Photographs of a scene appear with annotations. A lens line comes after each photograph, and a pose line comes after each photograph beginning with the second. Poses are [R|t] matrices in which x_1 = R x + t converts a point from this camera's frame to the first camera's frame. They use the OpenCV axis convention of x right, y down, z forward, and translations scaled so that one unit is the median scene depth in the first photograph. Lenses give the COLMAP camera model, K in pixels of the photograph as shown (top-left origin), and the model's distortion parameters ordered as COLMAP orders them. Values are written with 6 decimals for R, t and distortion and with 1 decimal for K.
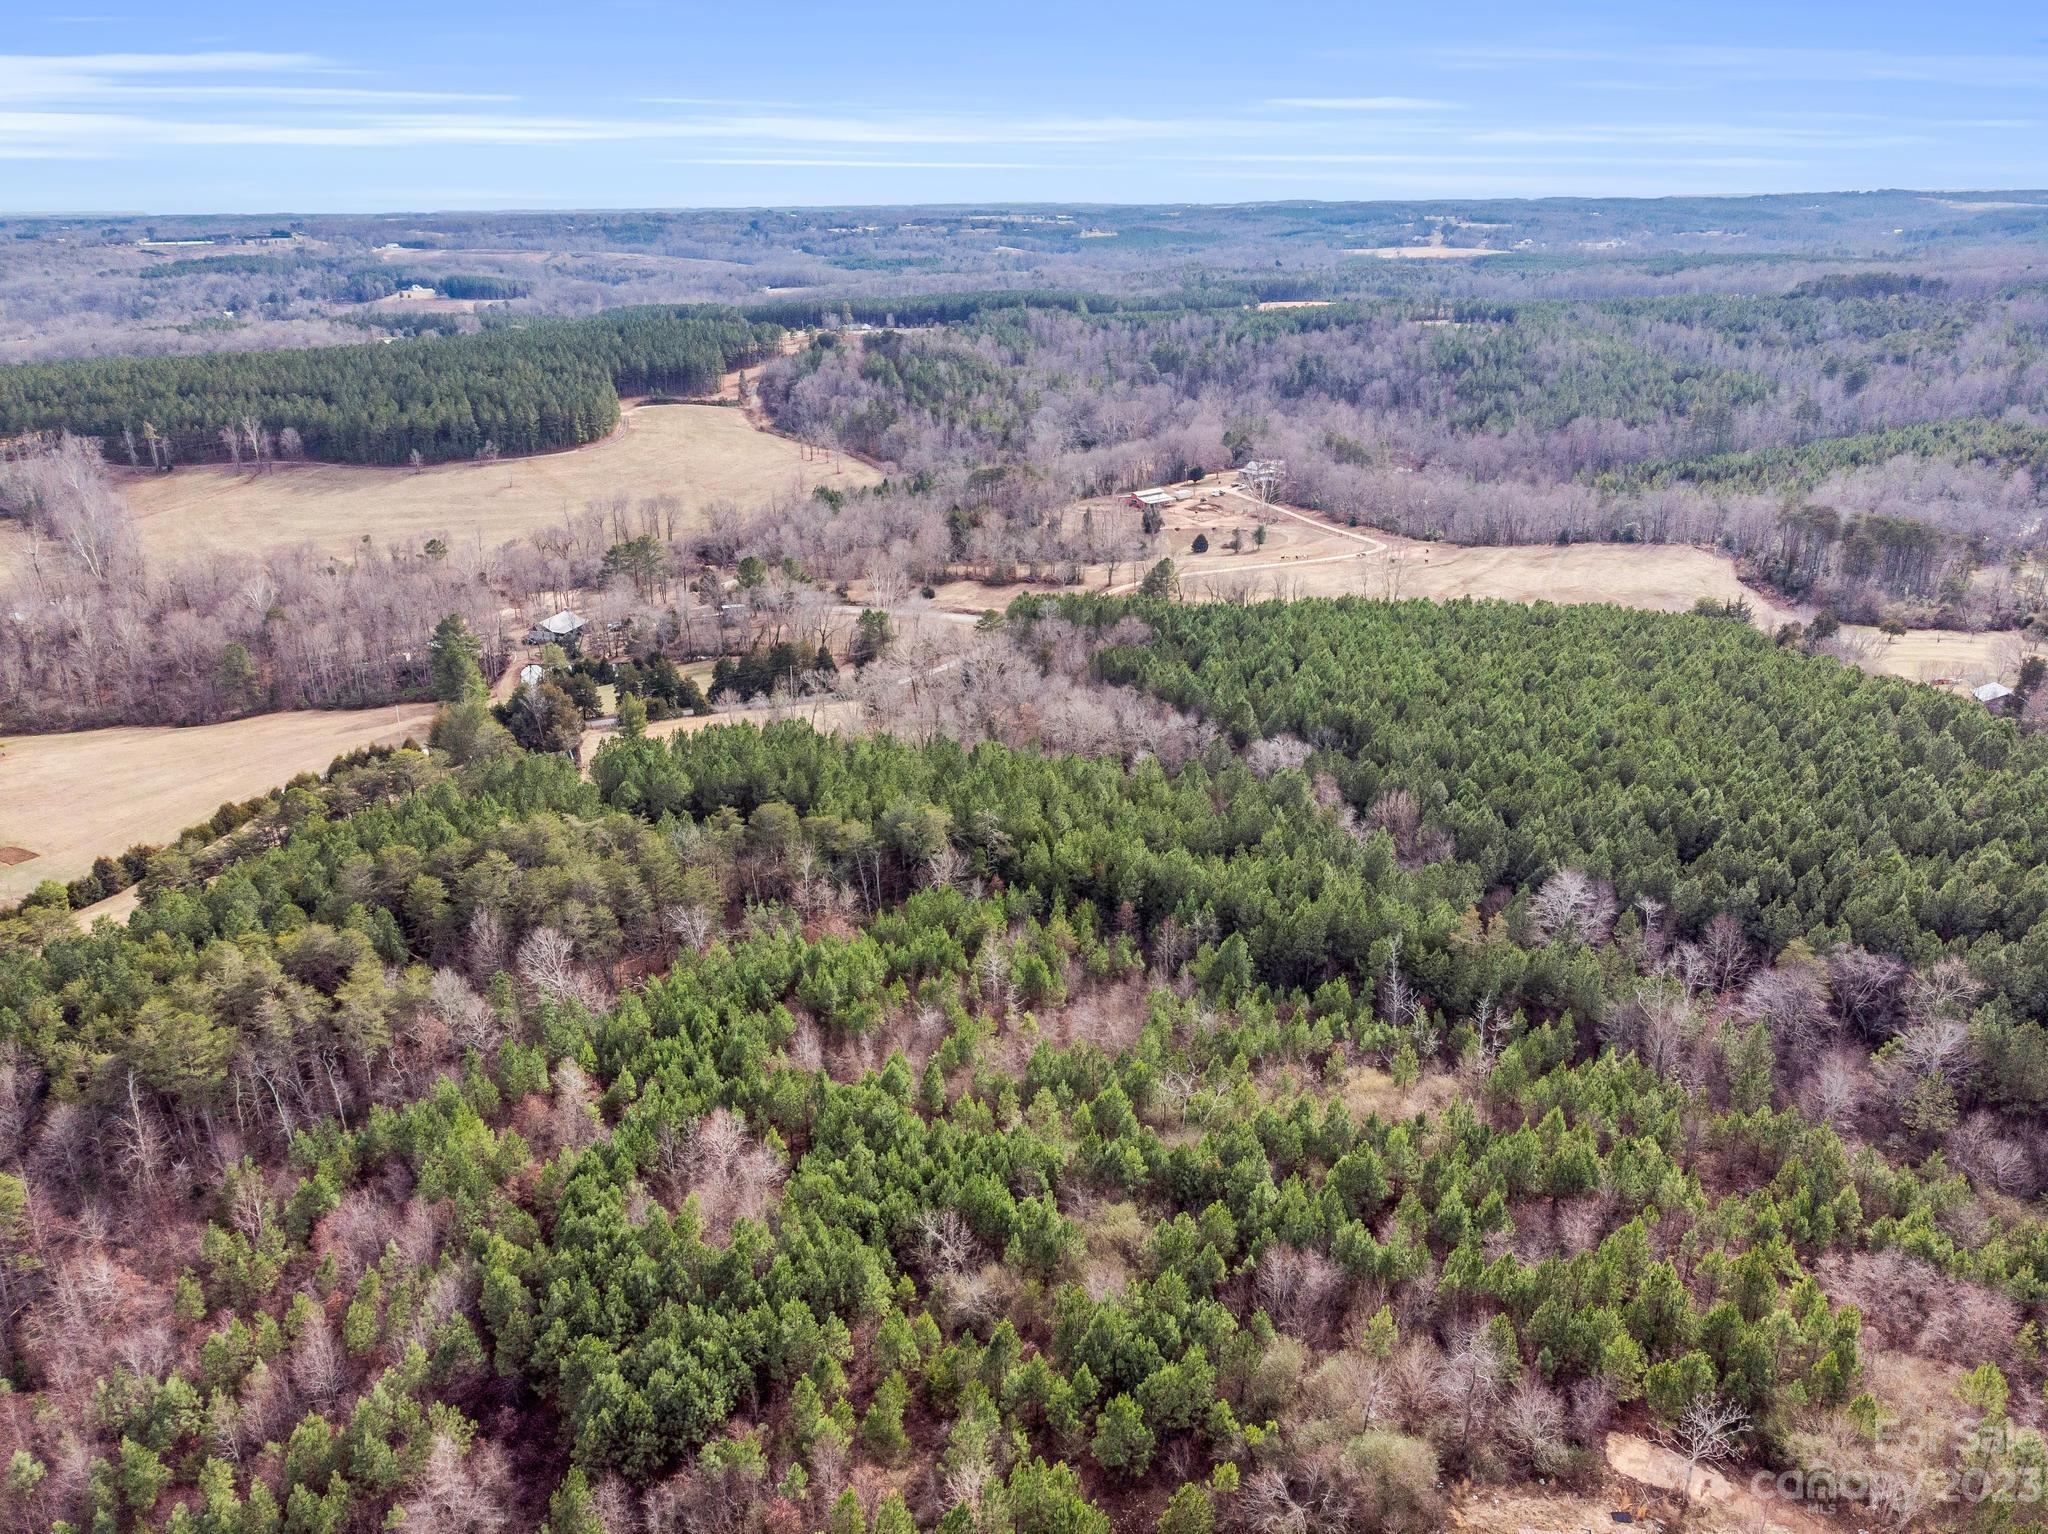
lens RADIAL K [[1507.1, 0, 1041.6], [0, 1507.1, 747.8], [0, 0, 1]] dist [-0.002965, 0.022166]
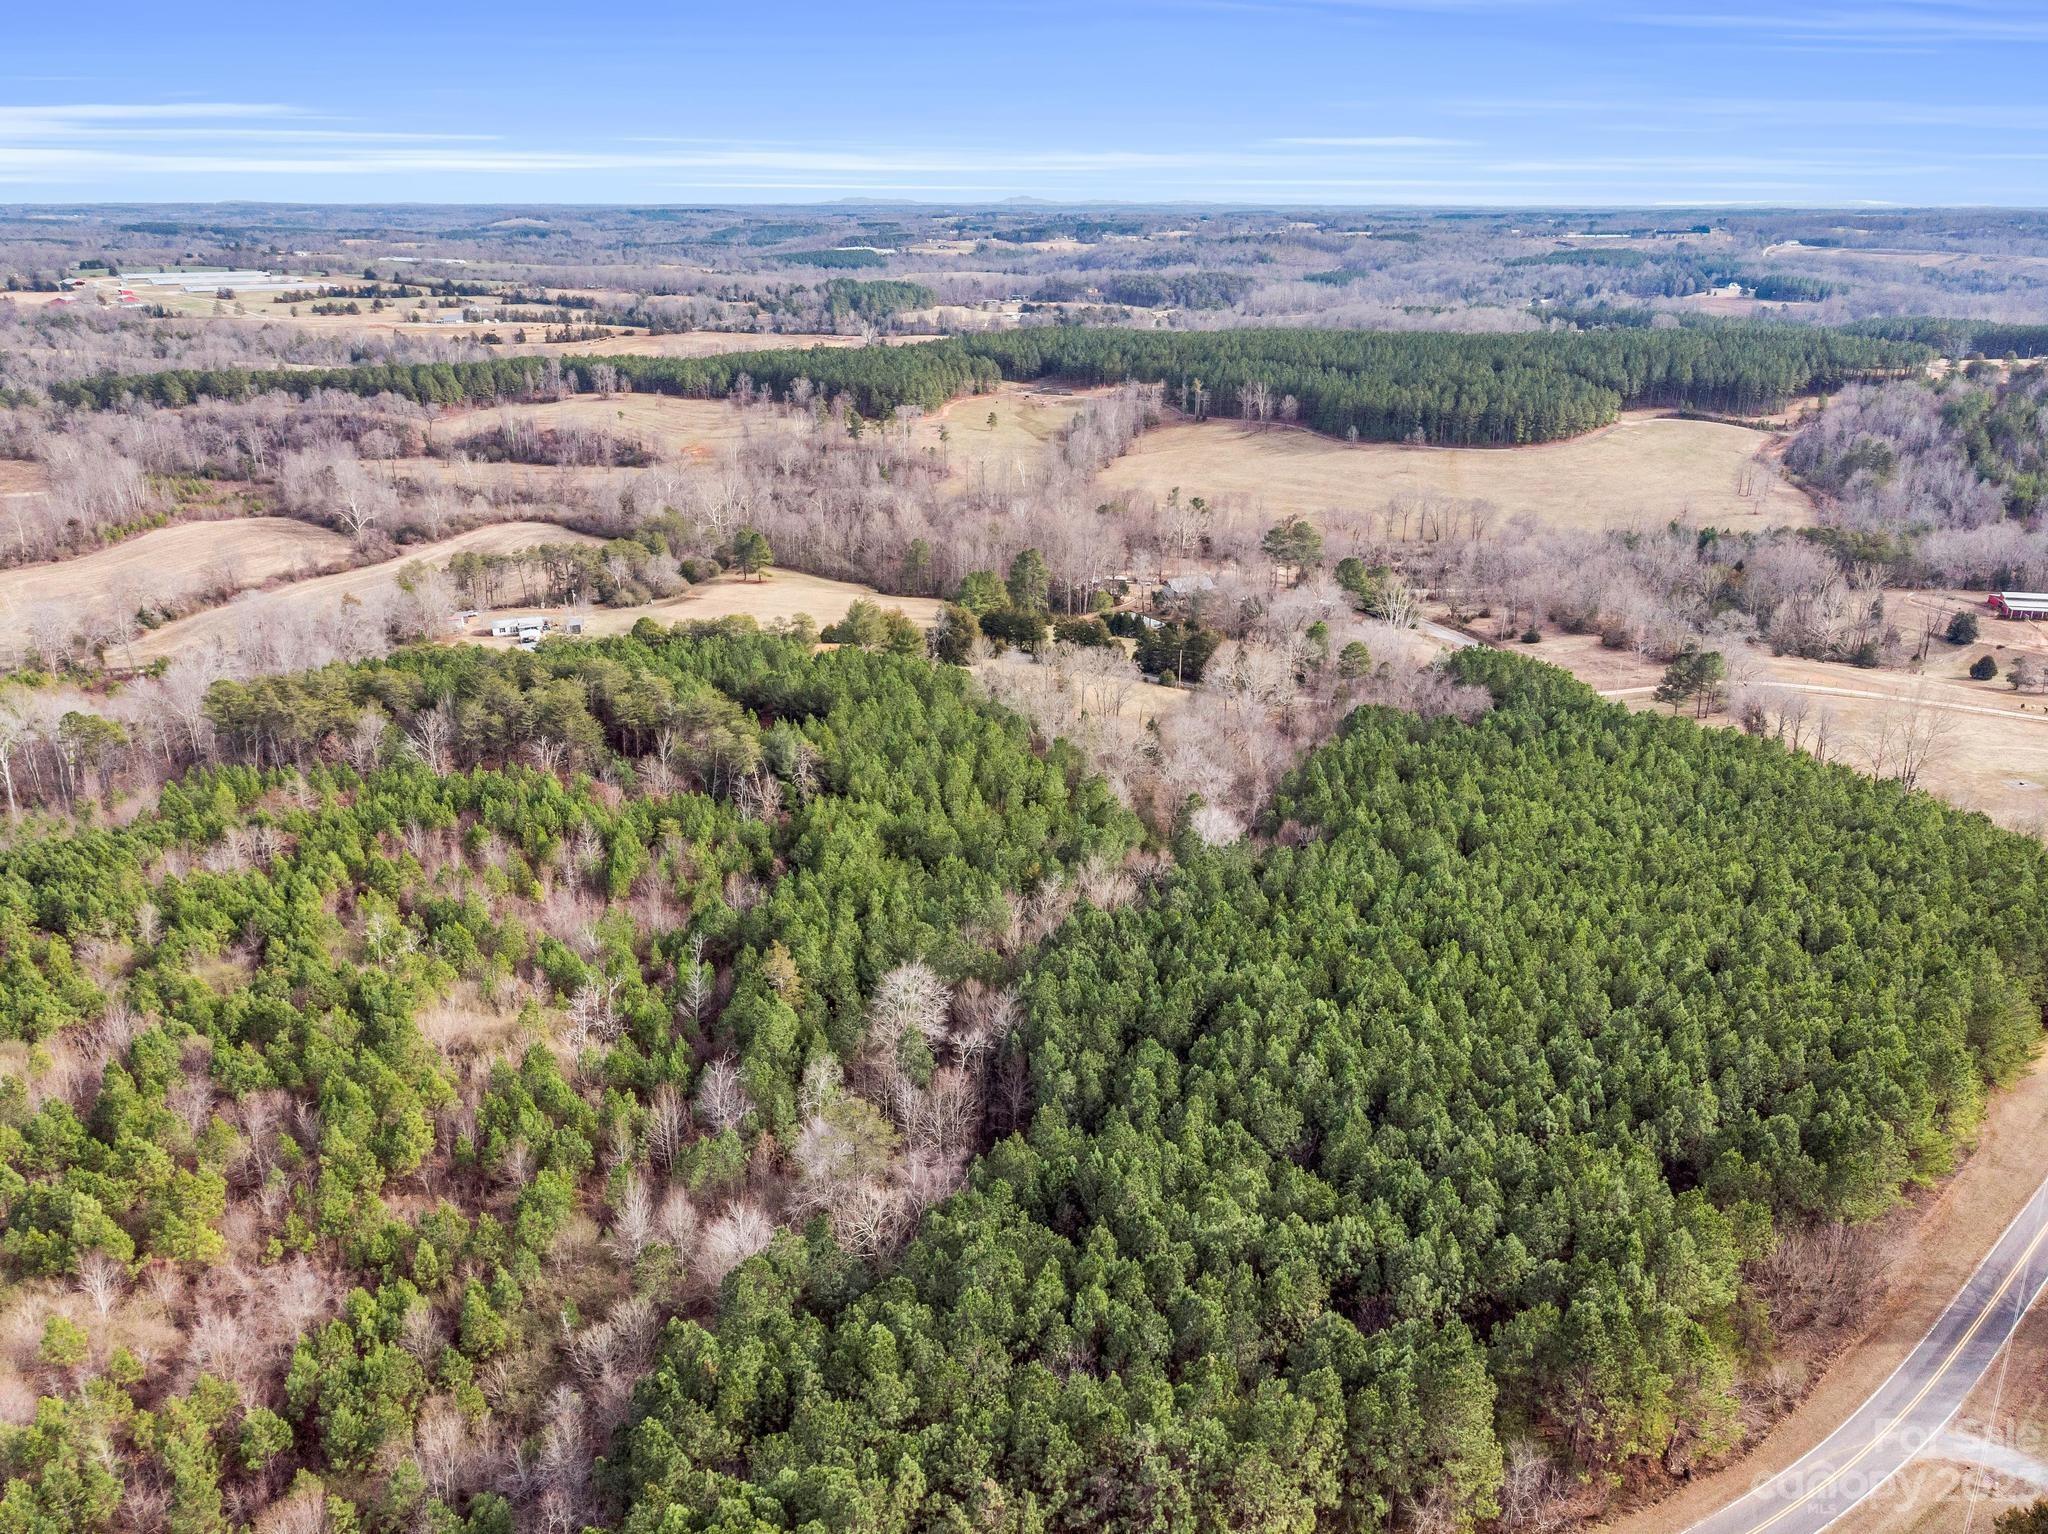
lens RADIAL K [[1507.1, 0, 1019.2], [0, 1507.1, 726.4], [0, 0, 1]] dist [-0.002965, 0.022166]
pose [[0.618001, 0.271153, -0.737937, 0.200351], [-0.277975, 0.953373, 0.117518, -0.034392], [0.735394, 0.132502, 0.664559, 0.082314]]
